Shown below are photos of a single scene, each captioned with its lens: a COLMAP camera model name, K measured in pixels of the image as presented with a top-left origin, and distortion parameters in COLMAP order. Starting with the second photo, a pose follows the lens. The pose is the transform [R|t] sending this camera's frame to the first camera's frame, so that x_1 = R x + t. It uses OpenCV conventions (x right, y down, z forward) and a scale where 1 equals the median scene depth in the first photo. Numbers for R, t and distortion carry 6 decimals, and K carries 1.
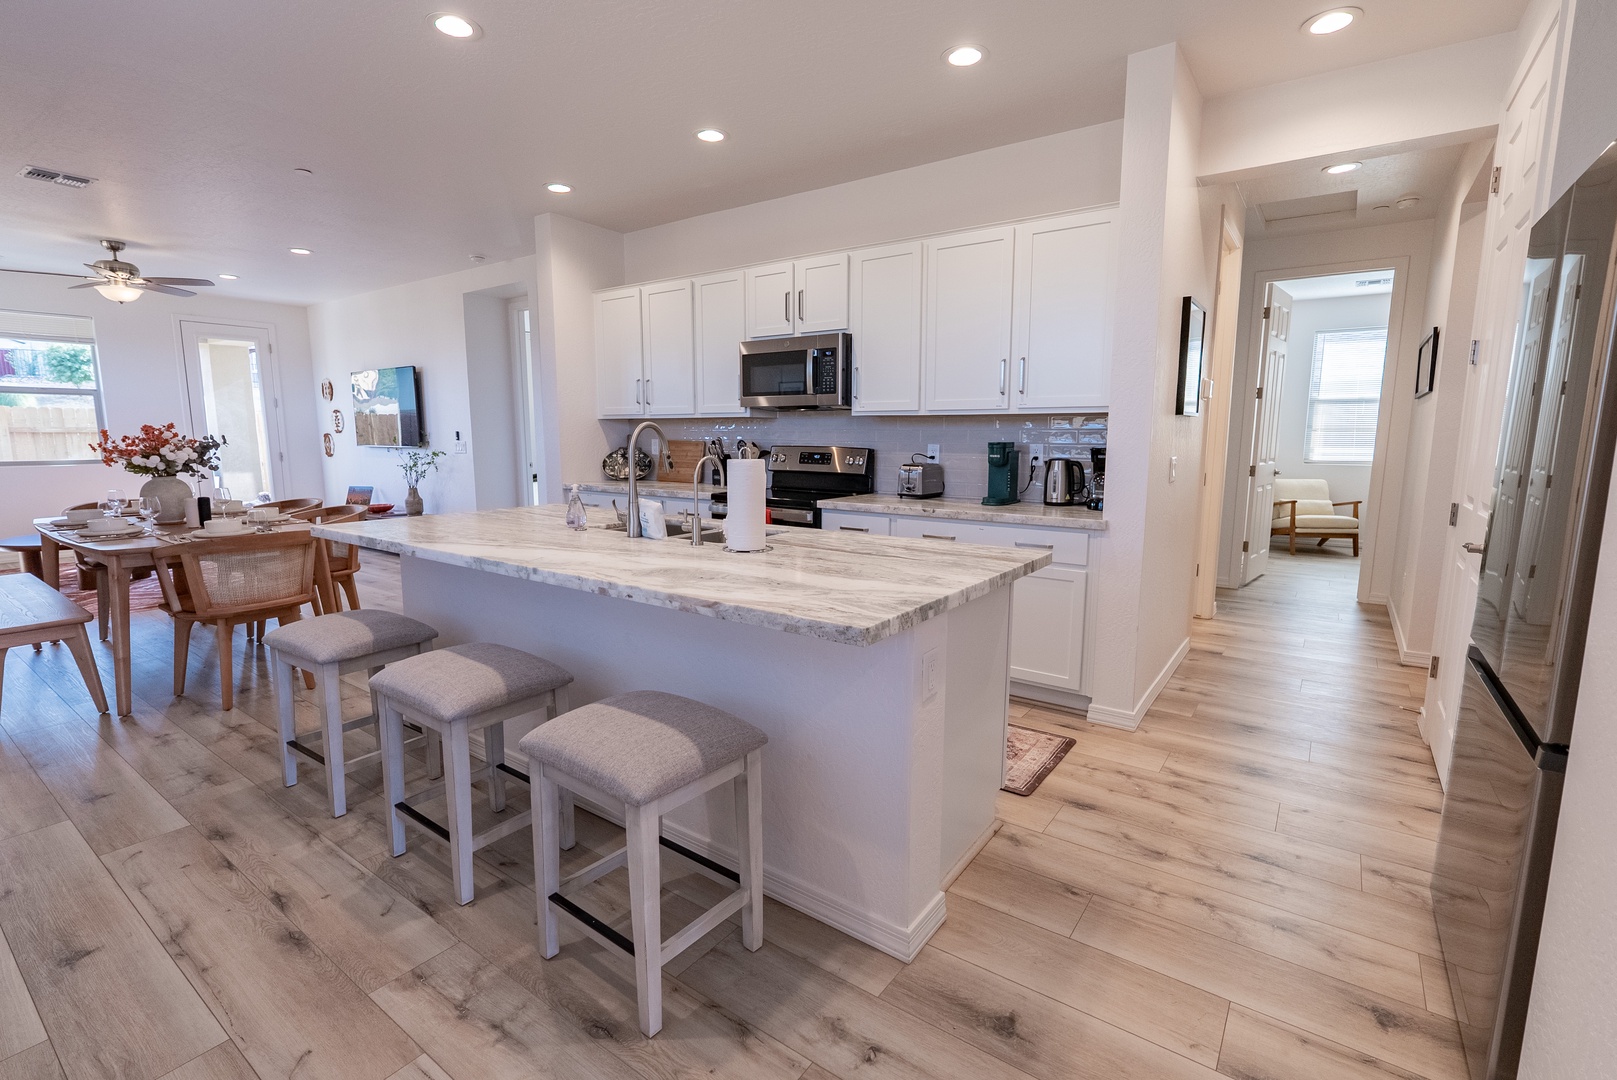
lens RADIAL K [[726.1, 0, 808.5], [0, 726.1, 540.0], [0, 0, 1]] dist [-0.001747, -0.000622]
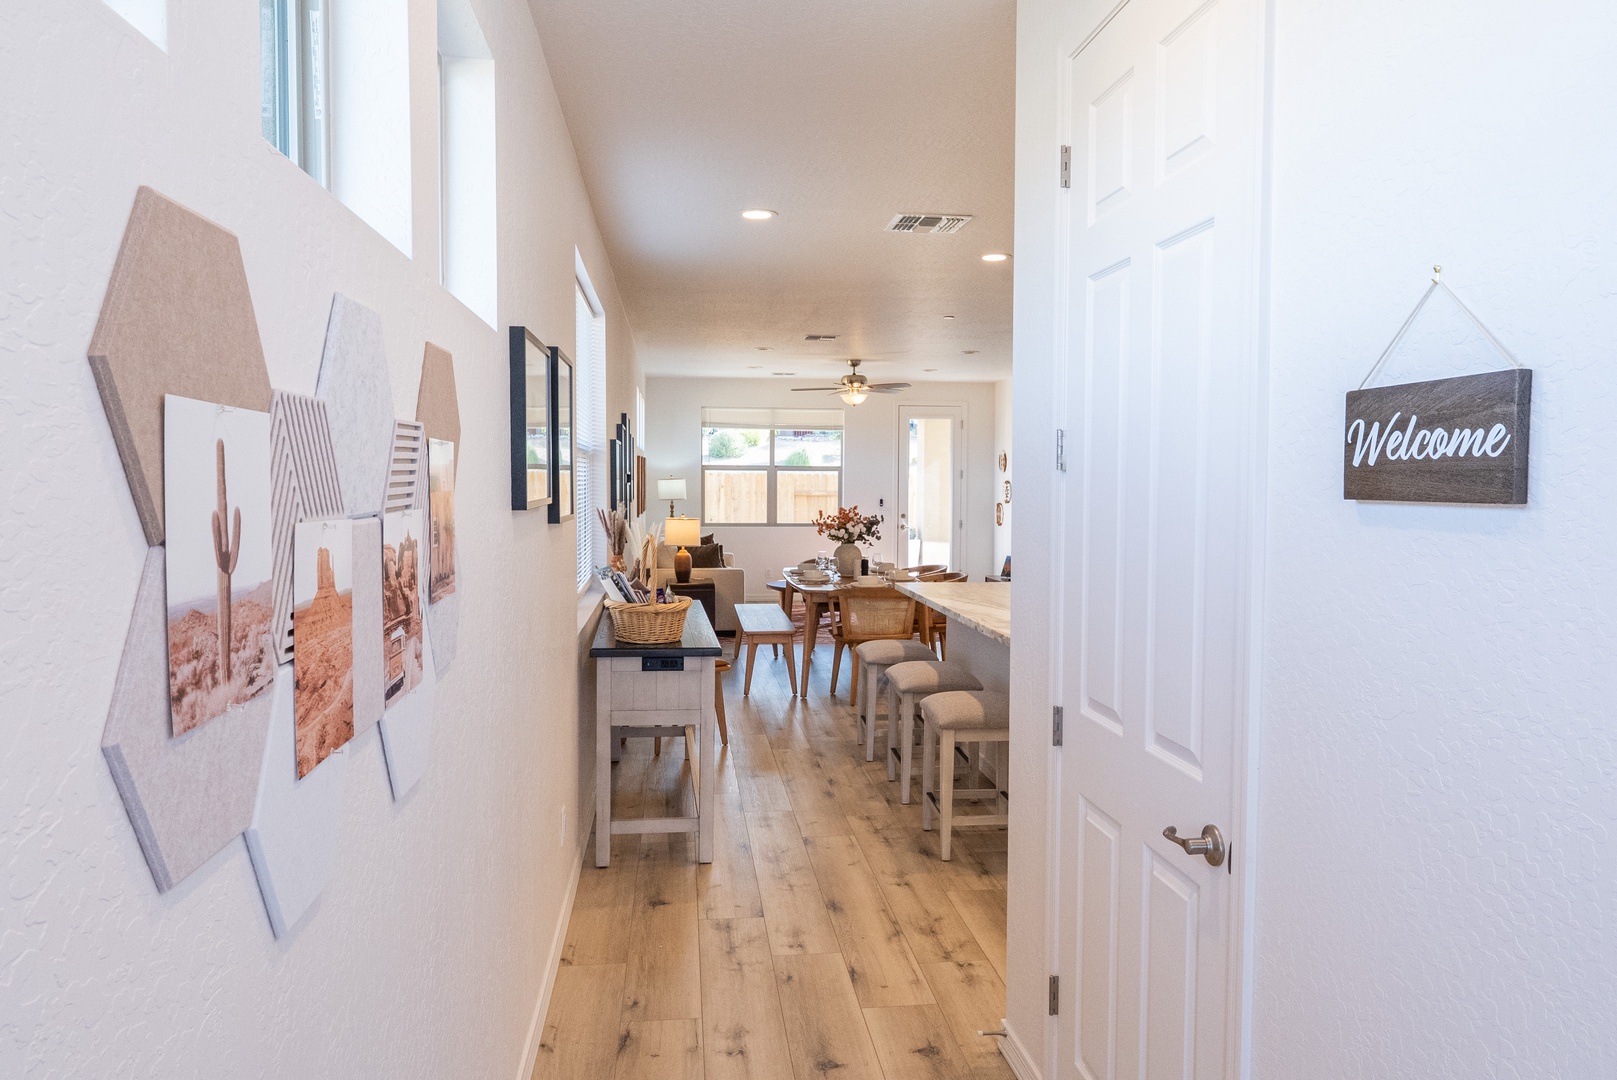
lens RADIAL K [[1402.3, 0, 841.3], [0, 1402.3, 544.0], [0, 0, 1]] dist [-0.006745, -0.002733]
pose [[0.679385, 0.047175, -0.732264, 1.123815], [-0.111355, 0.993002, -0.039341, 0.022779], [0.725284, 0.108269, 0.679883, -0.882131]]
